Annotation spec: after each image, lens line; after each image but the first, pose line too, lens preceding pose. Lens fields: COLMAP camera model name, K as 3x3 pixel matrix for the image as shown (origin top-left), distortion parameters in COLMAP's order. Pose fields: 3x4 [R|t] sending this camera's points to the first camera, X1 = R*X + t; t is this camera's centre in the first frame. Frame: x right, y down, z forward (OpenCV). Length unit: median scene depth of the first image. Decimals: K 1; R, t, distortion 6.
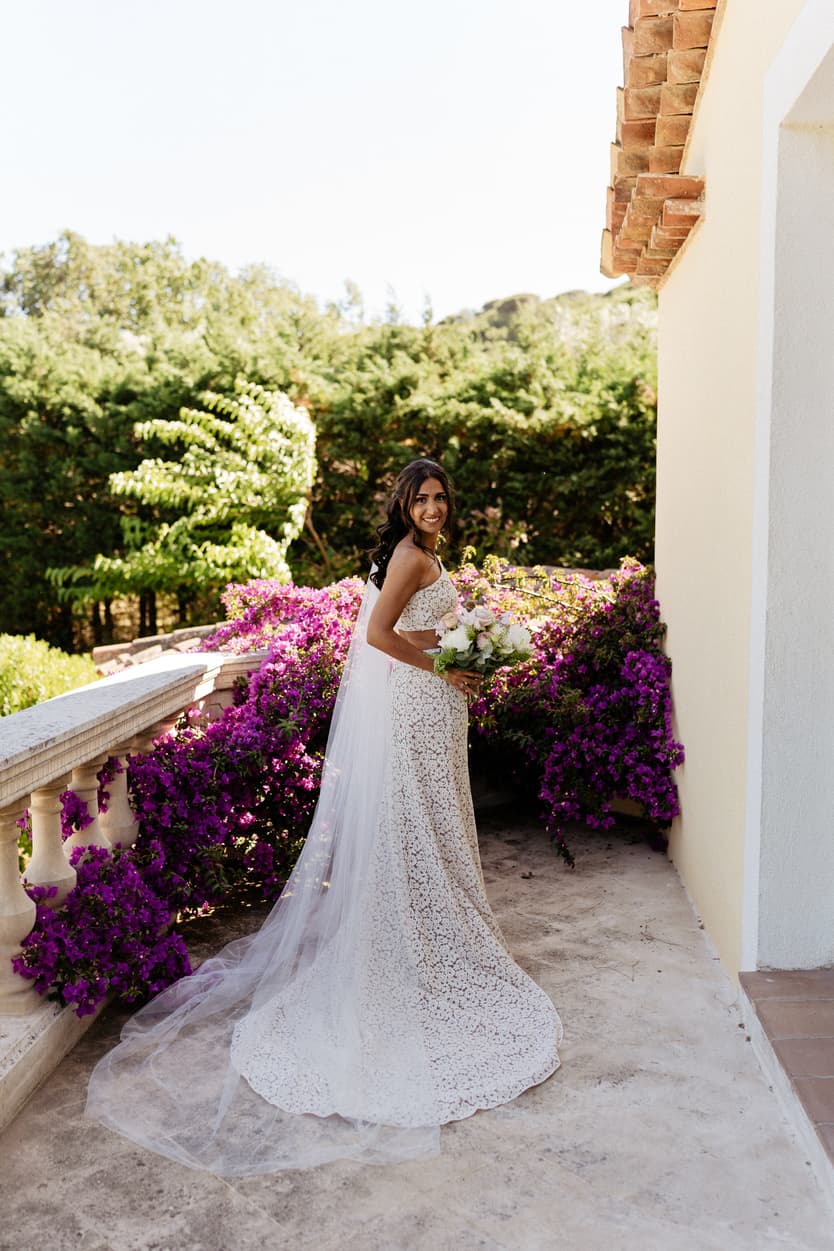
lens RADIAL K [[1170.2, 0, 417.0], [0, 1170.2, 625.5], [0, 0, 1]] dist [0.010369, 0.002043]
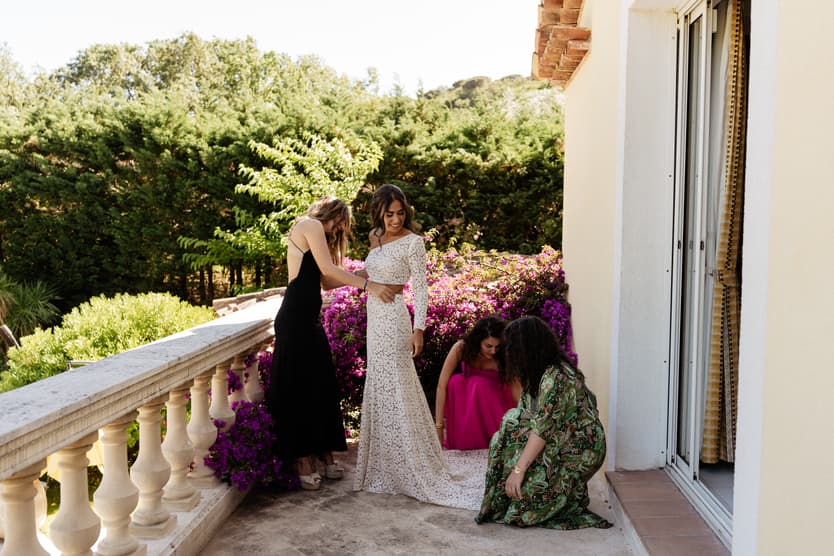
lens RADIAL K [[780.1, 0, 422.9], [0, 780.1, 274.5], [0, 0, 1]] dist [0.010369, 0.002043]
pose [[0.999711, 0.013272, 0.020046, -0.019998], [-0.012740, 0.999569, -0.026440, 0.016205], [-0.020388, 0.026177, 0.999449, -0.121685]]
